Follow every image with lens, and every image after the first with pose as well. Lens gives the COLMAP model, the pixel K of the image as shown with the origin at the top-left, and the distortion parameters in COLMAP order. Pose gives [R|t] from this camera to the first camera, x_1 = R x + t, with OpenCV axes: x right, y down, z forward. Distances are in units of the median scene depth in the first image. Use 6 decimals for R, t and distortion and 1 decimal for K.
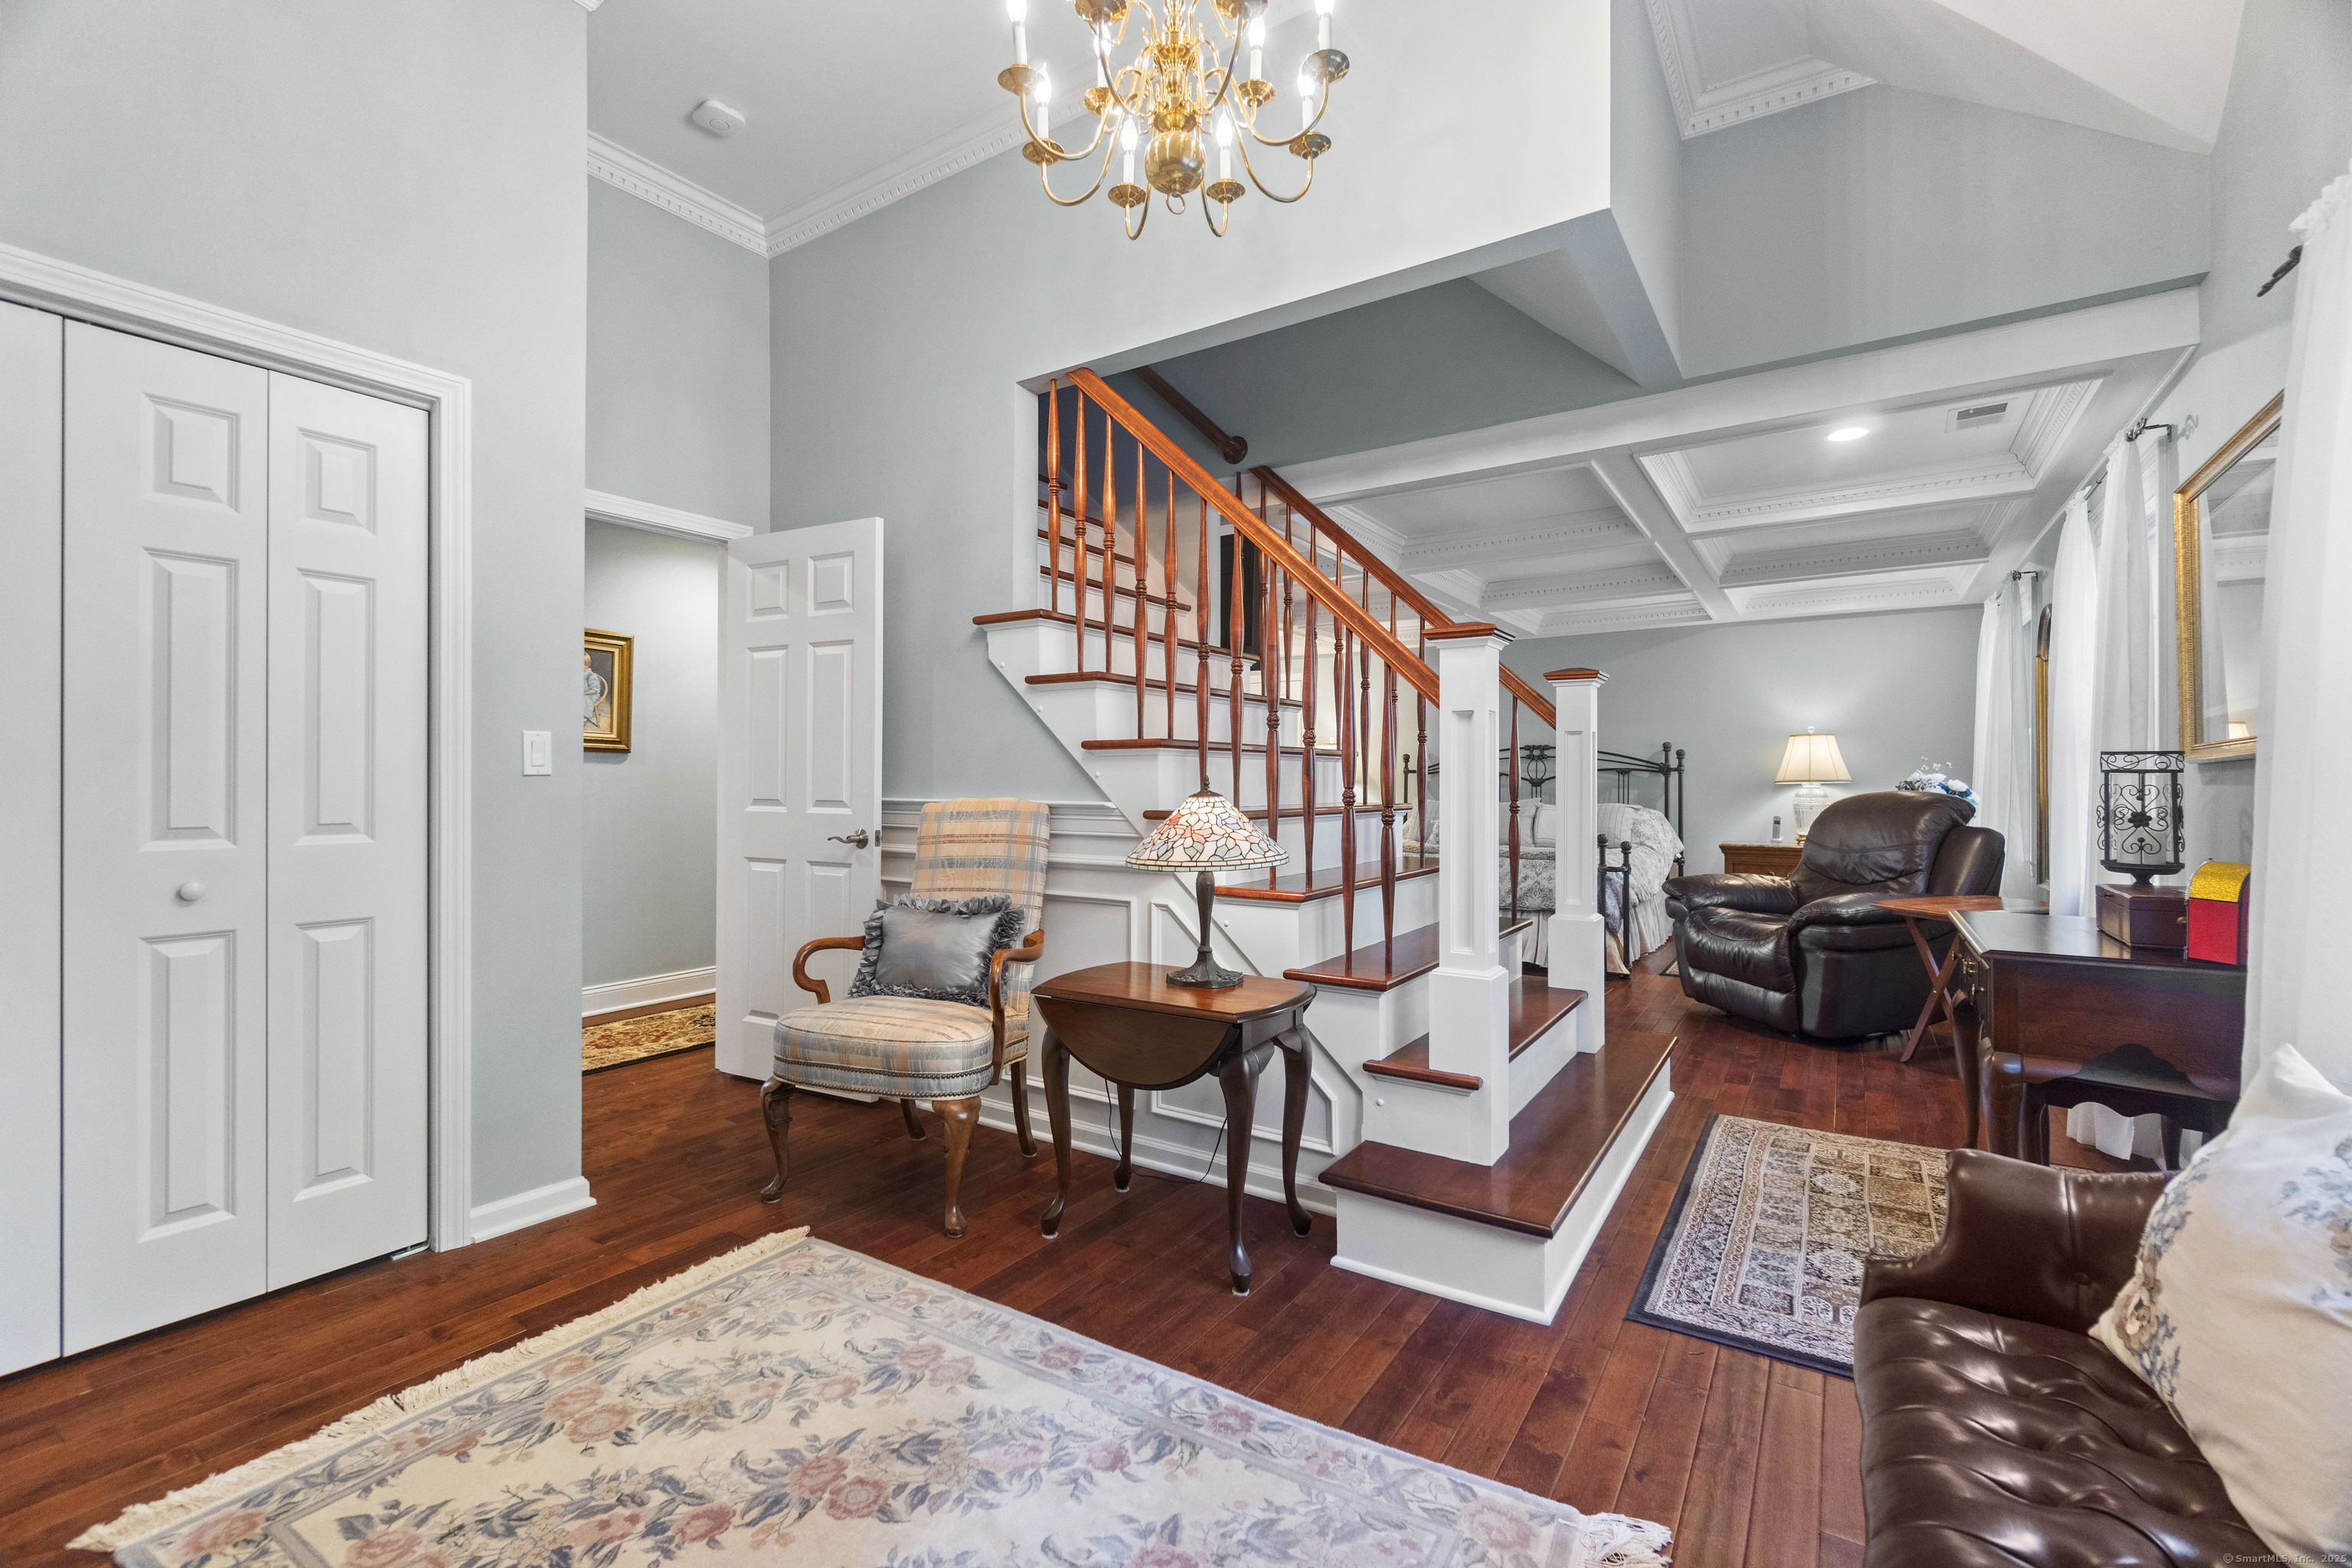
lens RADIAL K [[1015.9, 0, 1168.5], [0, 1015.9, 778.8], [0, 0, 1]] dist [-0.002936, 0.000804]
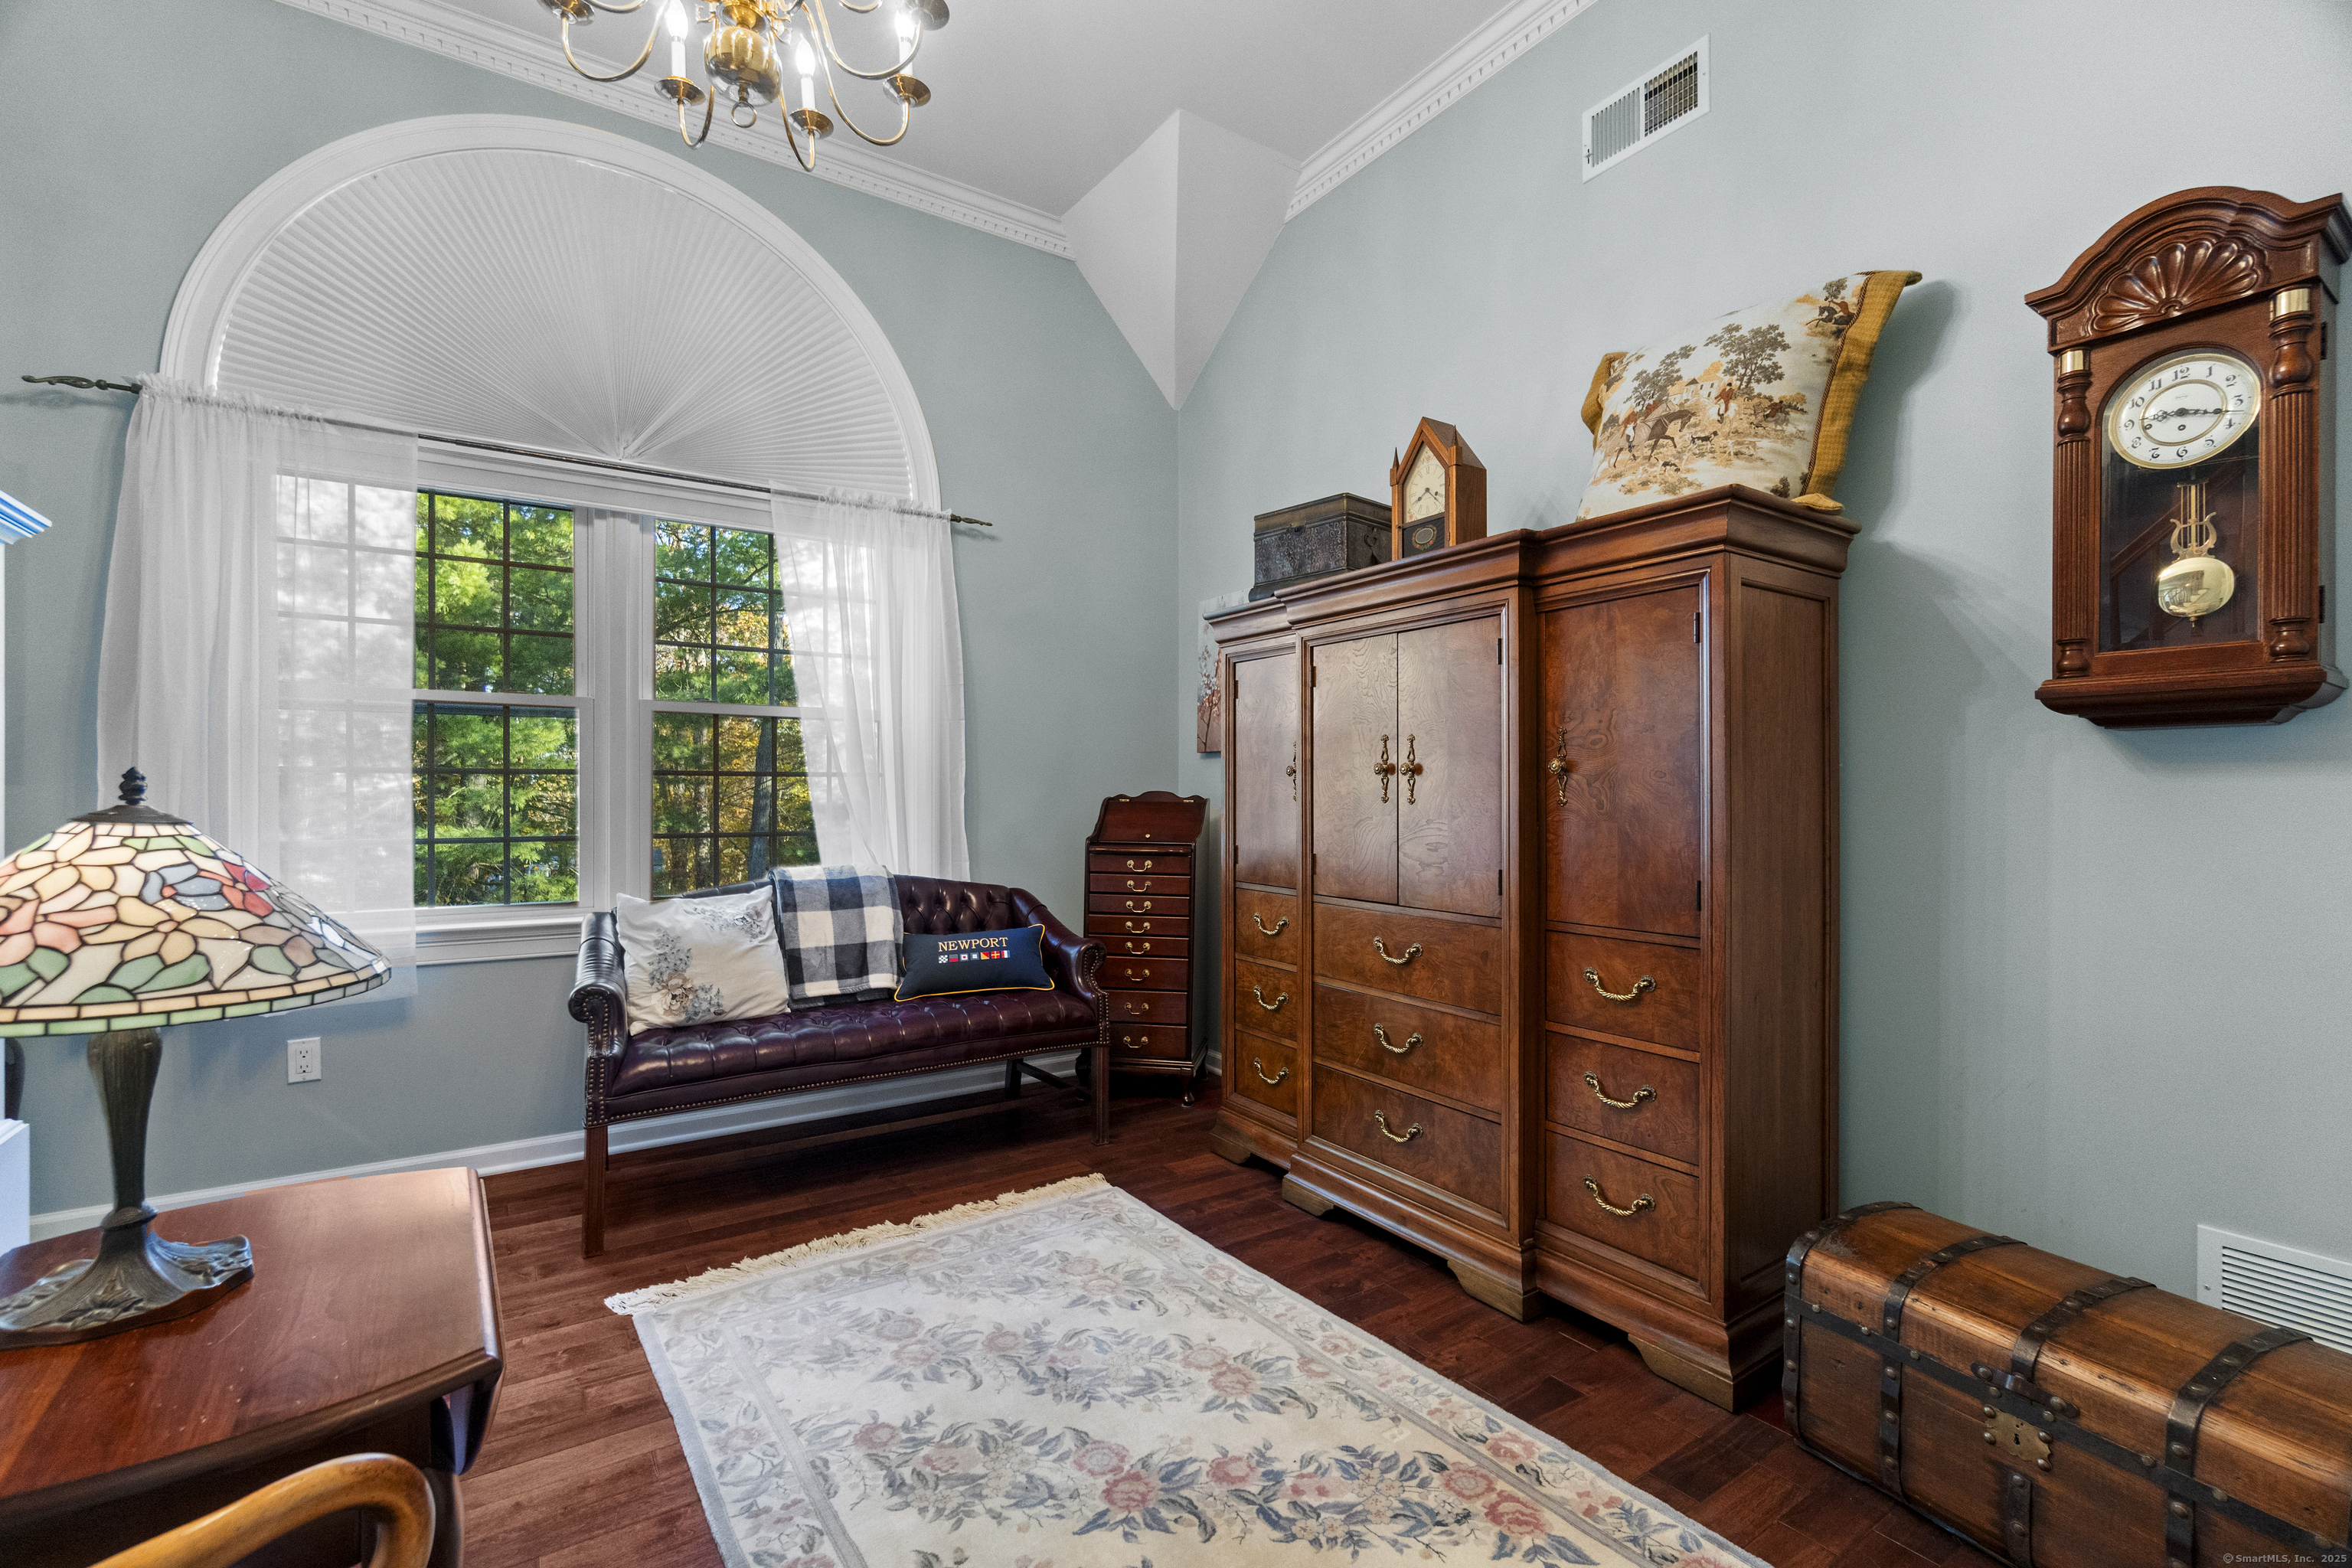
lens RADIAL K [[1015.9, 0, 1178.6], [0, 1015.9, 788.2], [0, 0, 1]] dist [-0.002936, 0.000804]
pose [[-0.927970, -0.000128, 0.372654, -0.757877], [-0.003235, 0.999965, -0.007711, 0.009345], [-0.372640, -0.008361, -0.927938, 1.907849]]
